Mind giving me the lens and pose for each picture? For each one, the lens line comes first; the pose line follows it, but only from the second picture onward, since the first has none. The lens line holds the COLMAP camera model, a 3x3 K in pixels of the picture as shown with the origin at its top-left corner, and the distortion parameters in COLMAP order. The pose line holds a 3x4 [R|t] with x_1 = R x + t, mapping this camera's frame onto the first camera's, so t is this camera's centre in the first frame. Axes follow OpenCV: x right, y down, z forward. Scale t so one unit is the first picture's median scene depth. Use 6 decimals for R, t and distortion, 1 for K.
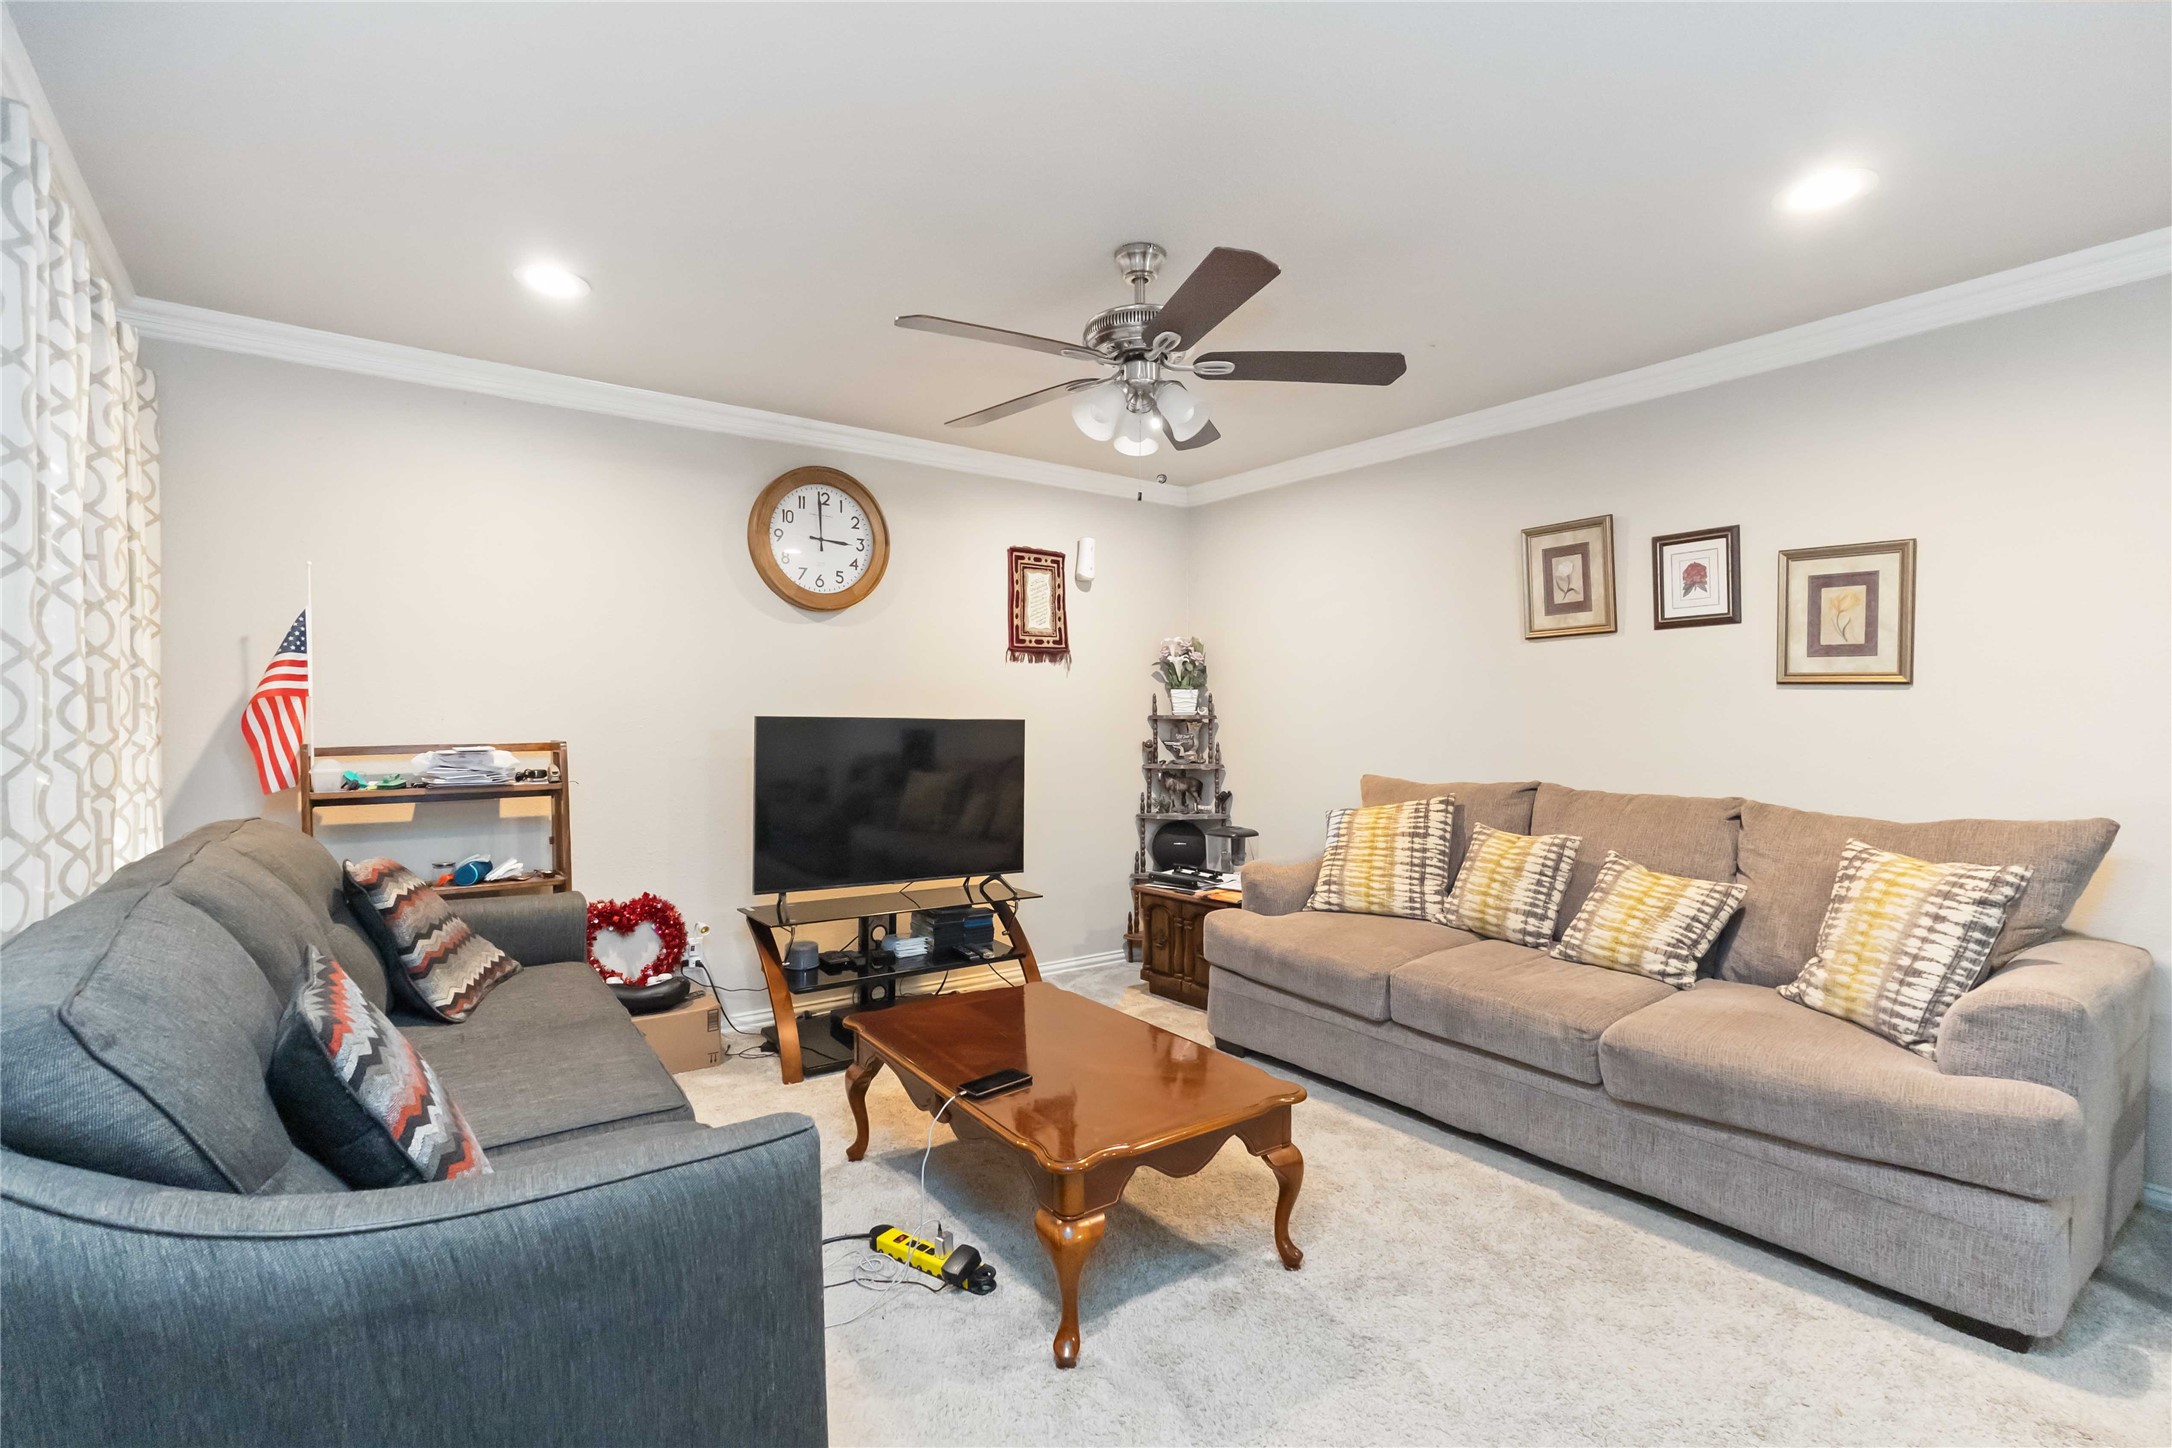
lens RADIAL K [[1007.6, 0, 1074.9], [0, 1007.6, 721.7], [0, 0, 1]] dist [-0.013485, 0.008010]
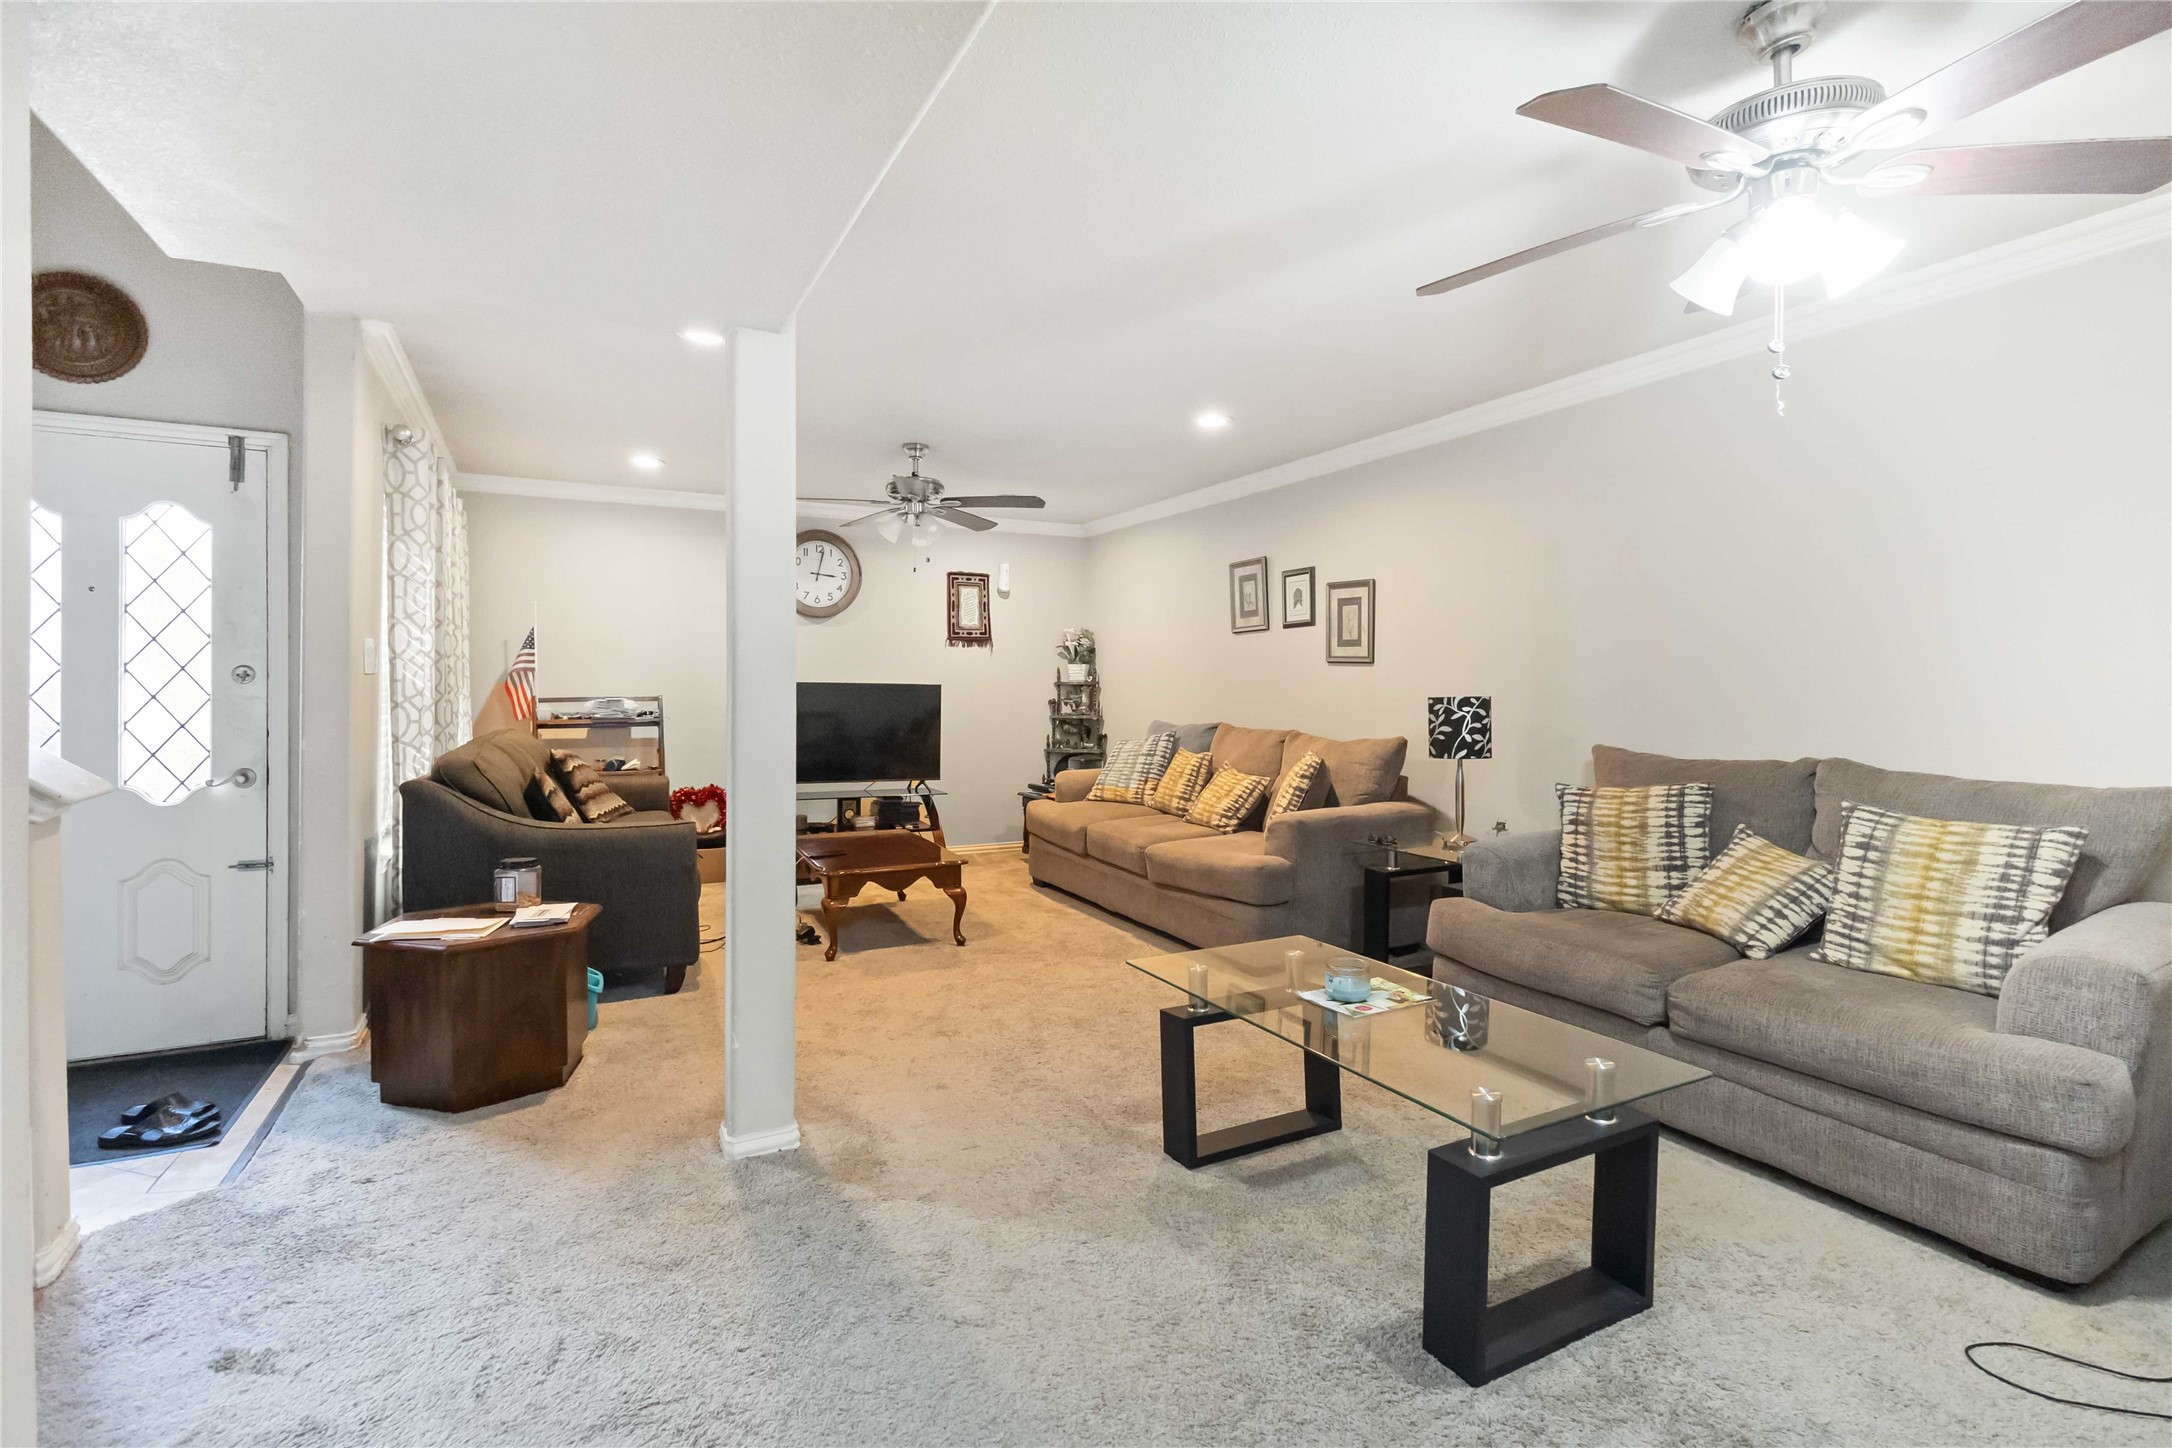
lens RADIAL K [[1024.7, 0, 1076.8], [0, 1024.7, 696.4], [0, 0, 1]] dist [0.001263, 0.006636]
pose [[0.986325, 0.003228, -0.164782, 0.503910], [-0.002268, 0.999979, 0.006010, 0.008066], [0.164798, -0.005554, 0.986312, -0.663478]]
